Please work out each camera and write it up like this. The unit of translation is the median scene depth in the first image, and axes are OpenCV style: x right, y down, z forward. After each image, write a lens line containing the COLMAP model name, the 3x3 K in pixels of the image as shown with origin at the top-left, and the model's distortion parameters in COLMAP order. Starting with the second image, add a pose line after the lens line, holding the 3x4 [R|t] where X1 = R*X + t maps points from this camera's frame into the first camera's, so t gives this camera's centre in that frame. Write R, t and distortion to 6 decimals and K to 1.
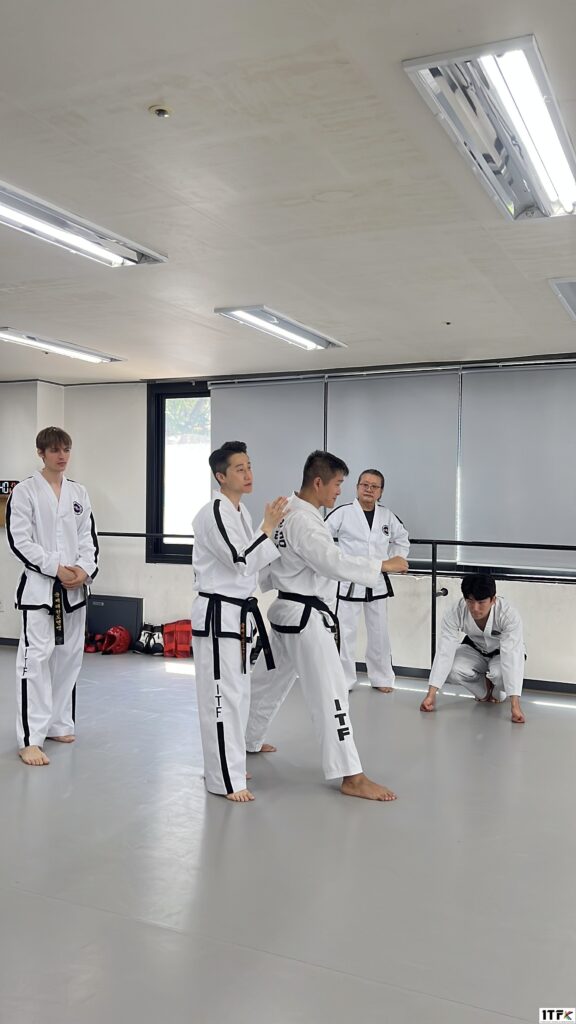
lens RADIAL K [[878.6, 0, 298.1], [0, 878.6, 512.9], [0, 0, 1]] dist [0.041594, -0.040449]
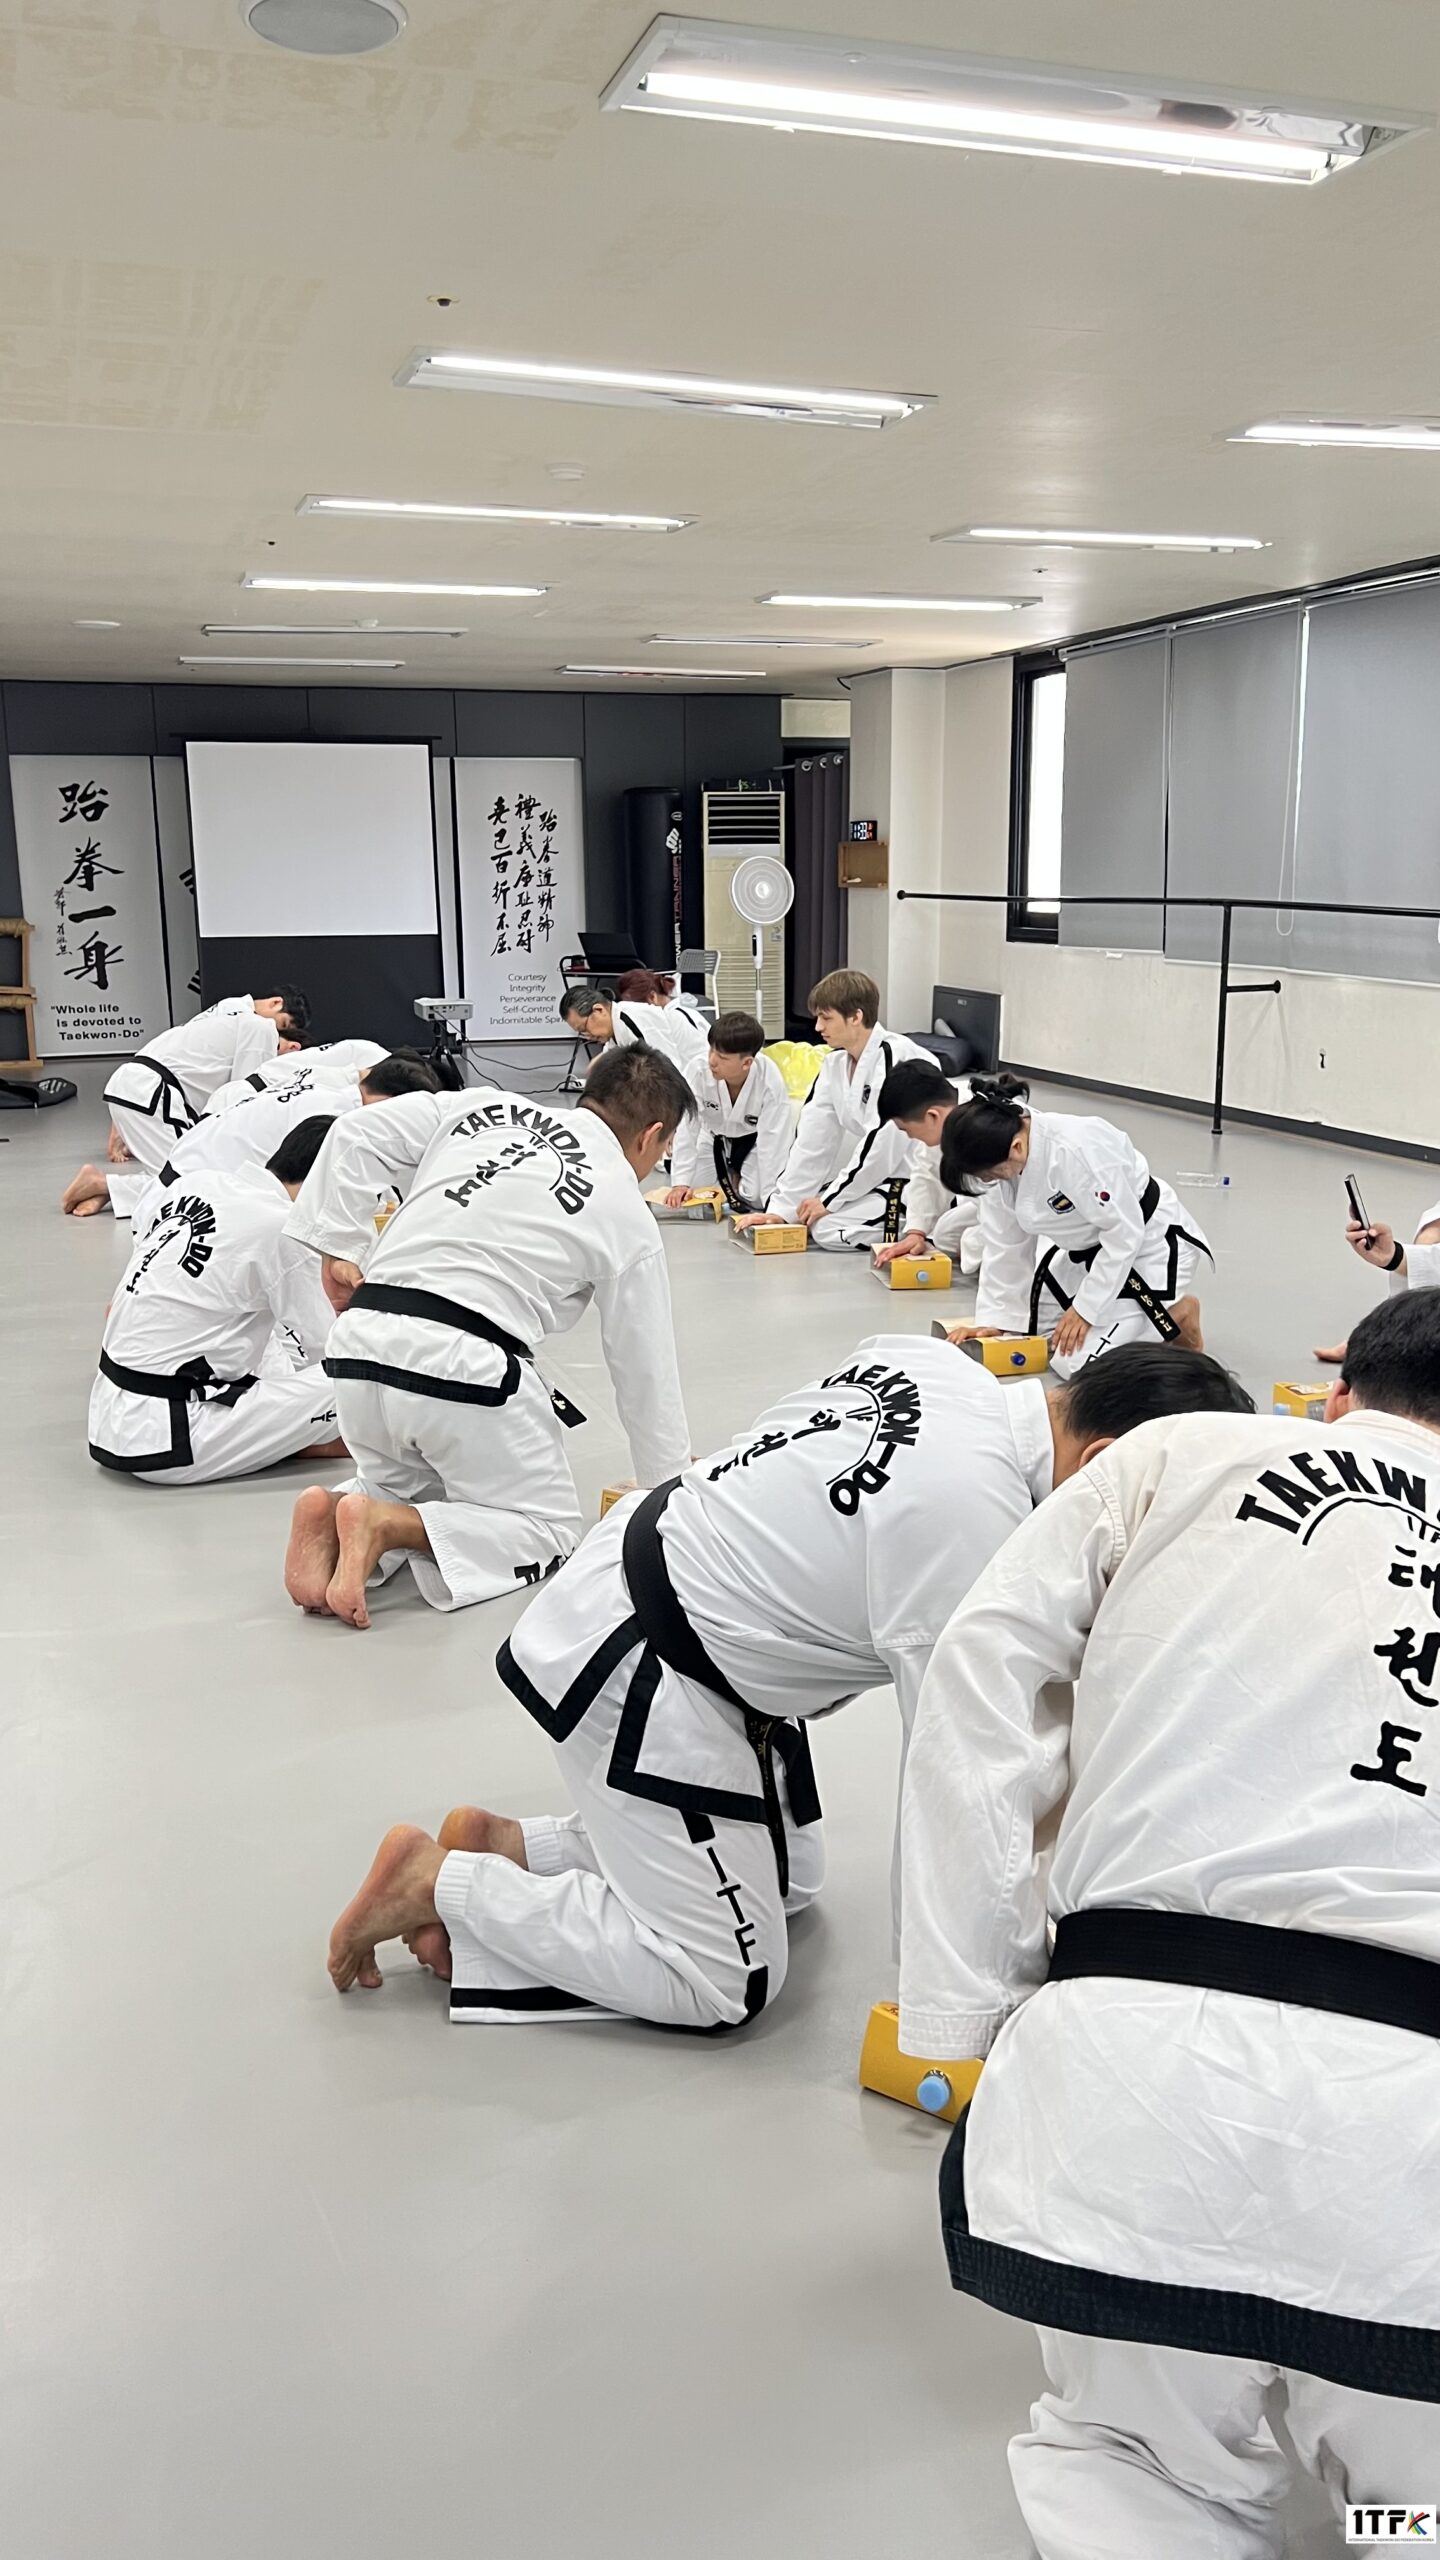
lens RADIAL K [[1892.7, 0, 723.1], [0, 1892.7, 1288.0], [0, 0, 1]] dist [0.057892, -0.080056]
pose [[0.708737, 0.138590, -0.691726, 0.730153], [0.010754, 0.978278, 0.207020, 0.014223], [0.705391, -0.154161, 0.691851, -0.188668]]
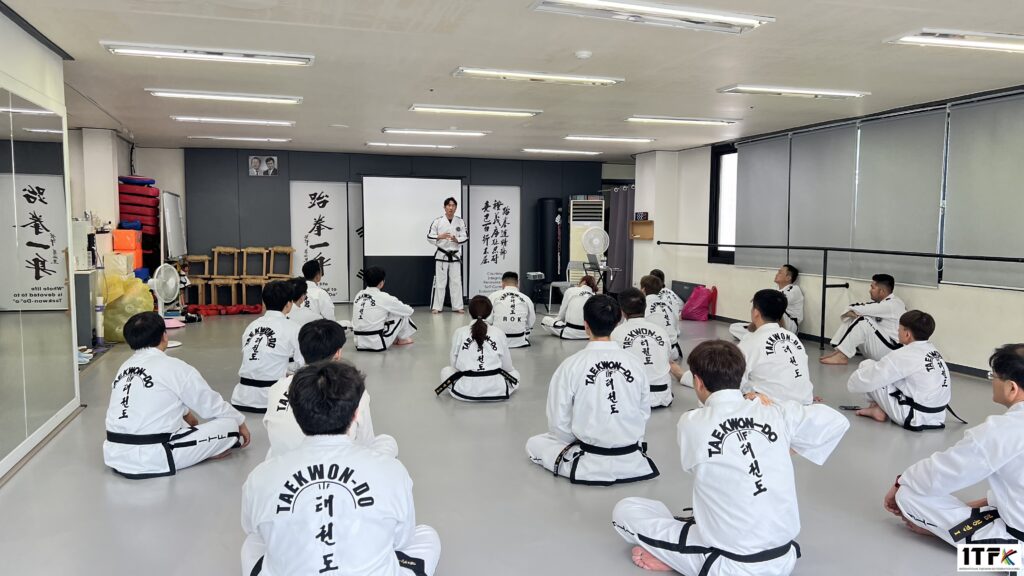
lens RADIAL K [[757.1, 0, 514.6], [0, 757.1, 296.5], [0, 0, 1]] dist [0.057892, -0.080056]
pose [[0.685738, 0.059801, -0.725387, 0.593562], [-0.006093, 0.997056, 0.076437, 0.015487], [0.727823, -0.047996, 0.684084, -0.176562]]
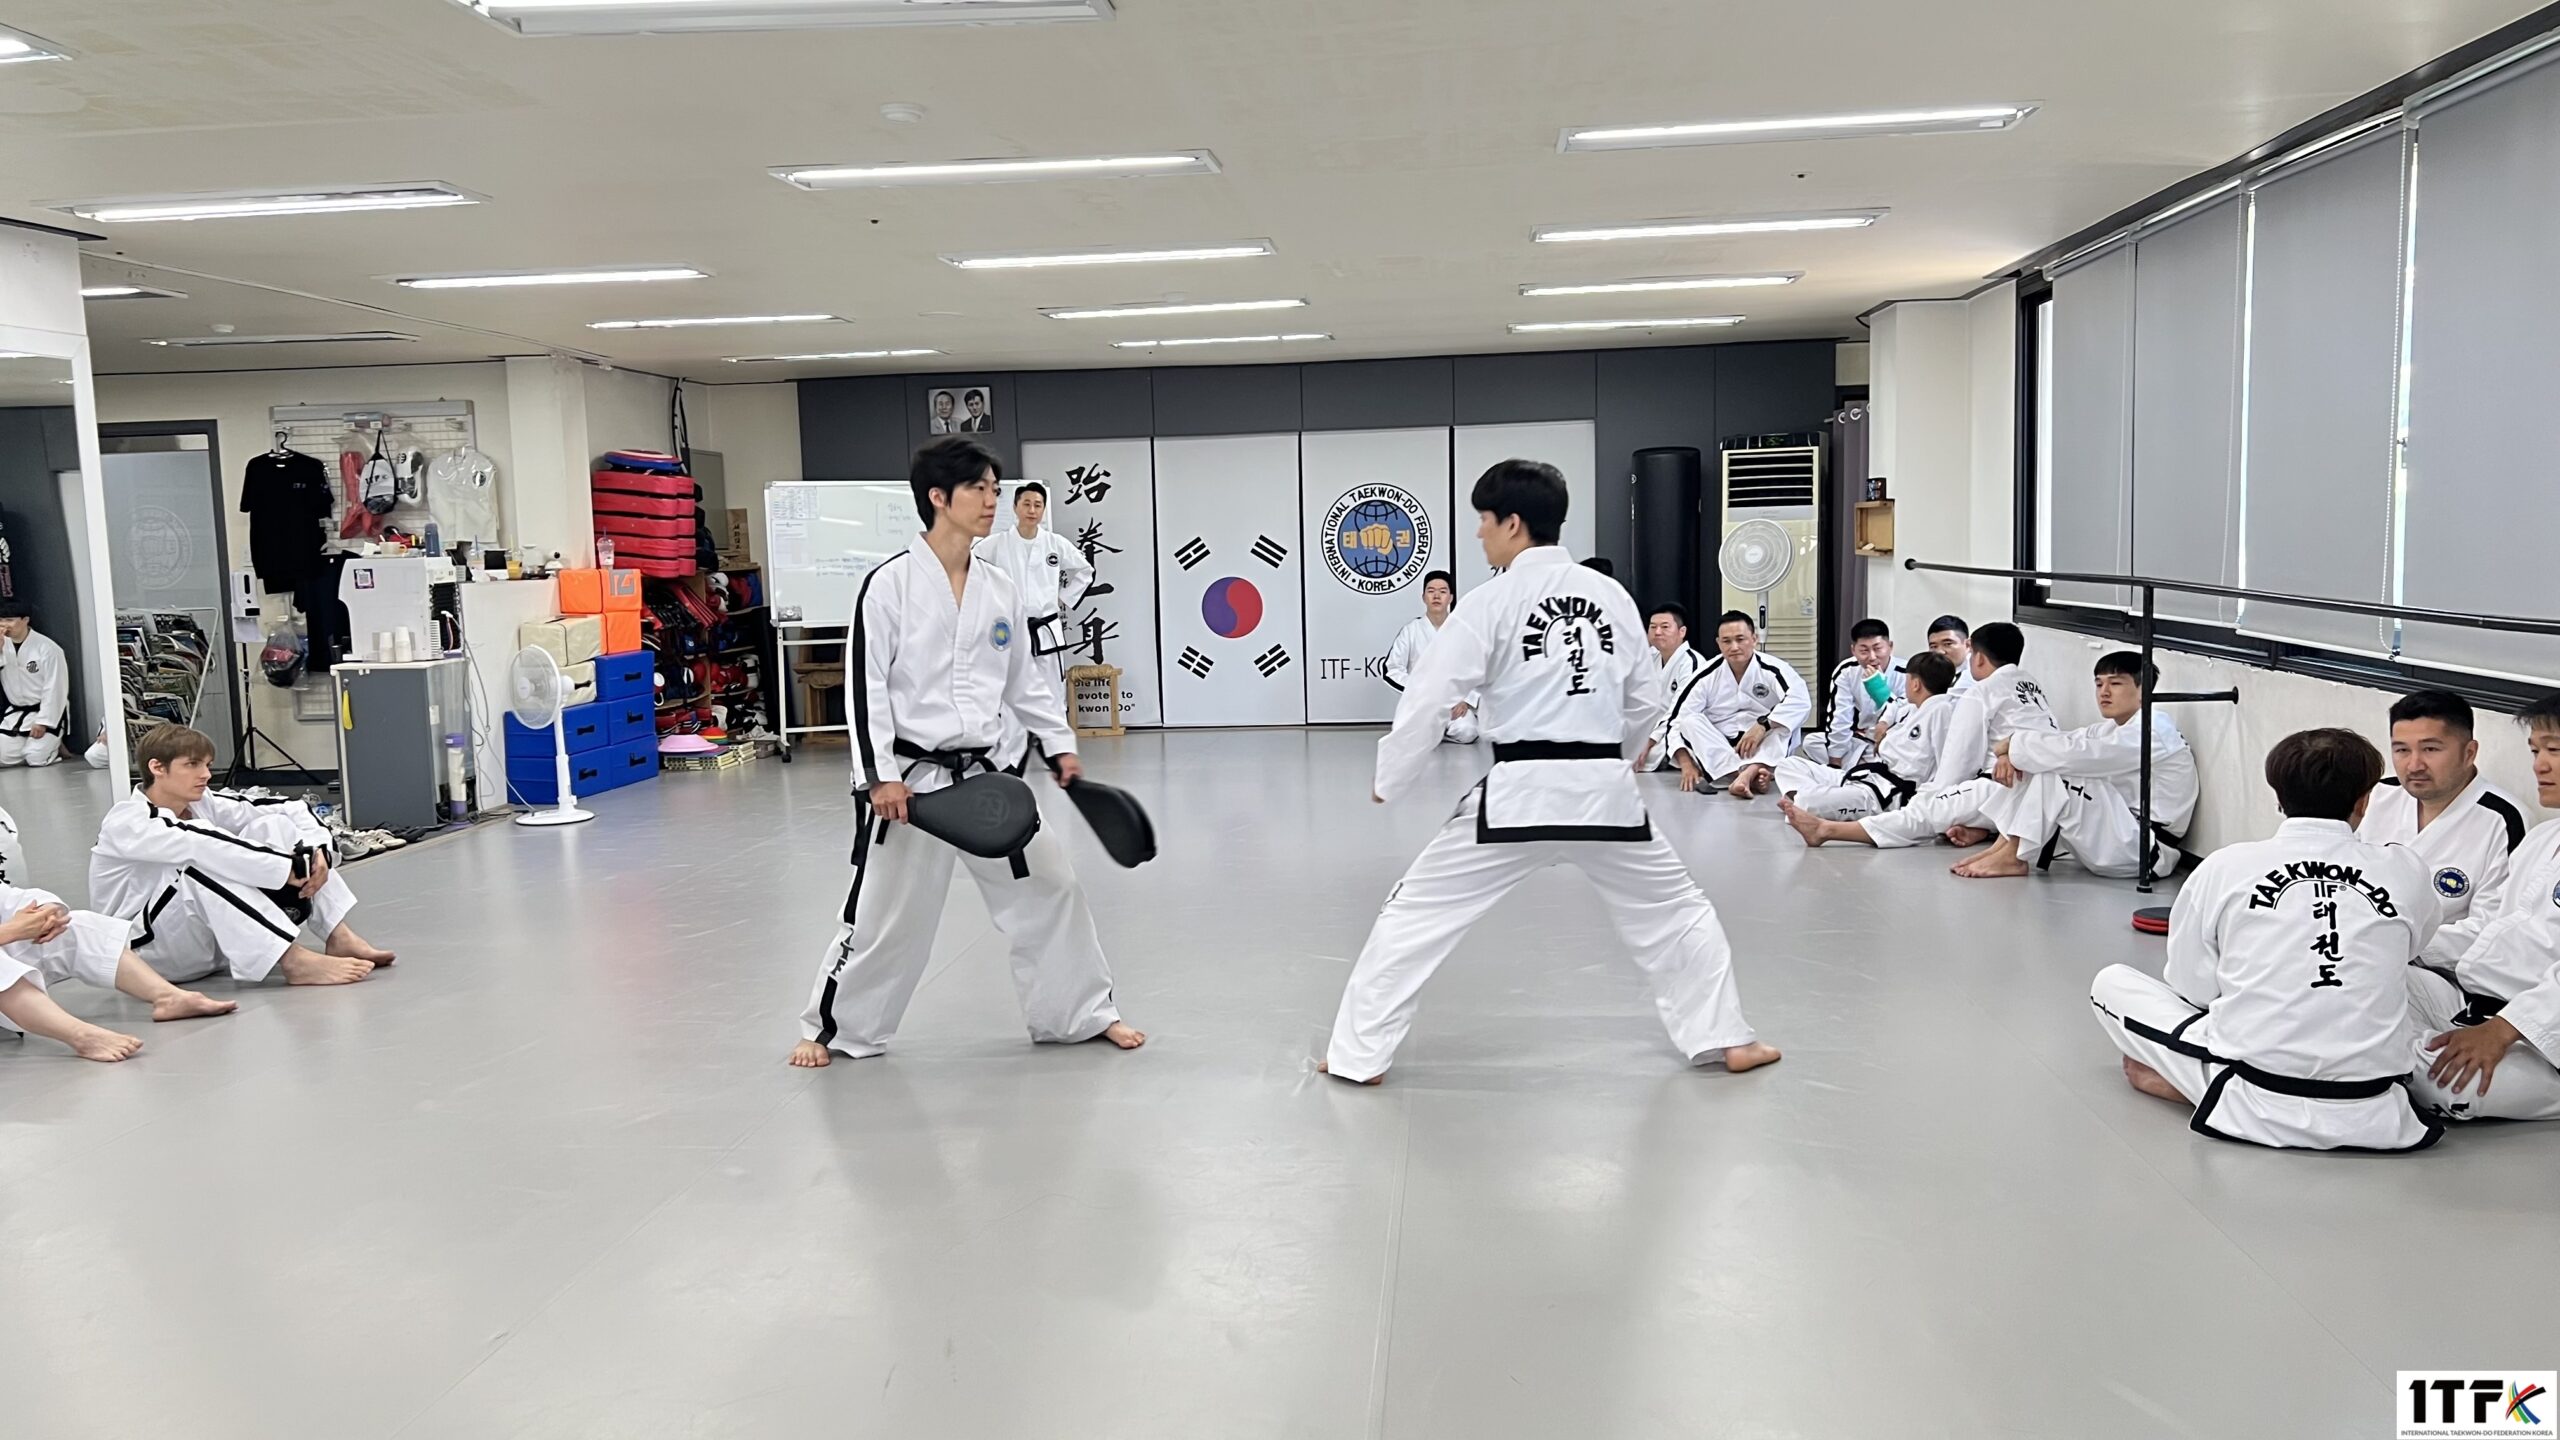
lens RADIAL K [[1892.7, 0, 1266.3], [0, 1892.7, 745.7], [0, 0, 1]] dist [0.057892, -0.080056]
pose [[0.349059, 0.083941, -0.933334, 0.784059], [0.021876, 0.994979, 0.097667, 0.008682], [0.936845, -0.054509, 0.345470, 0.181041]]
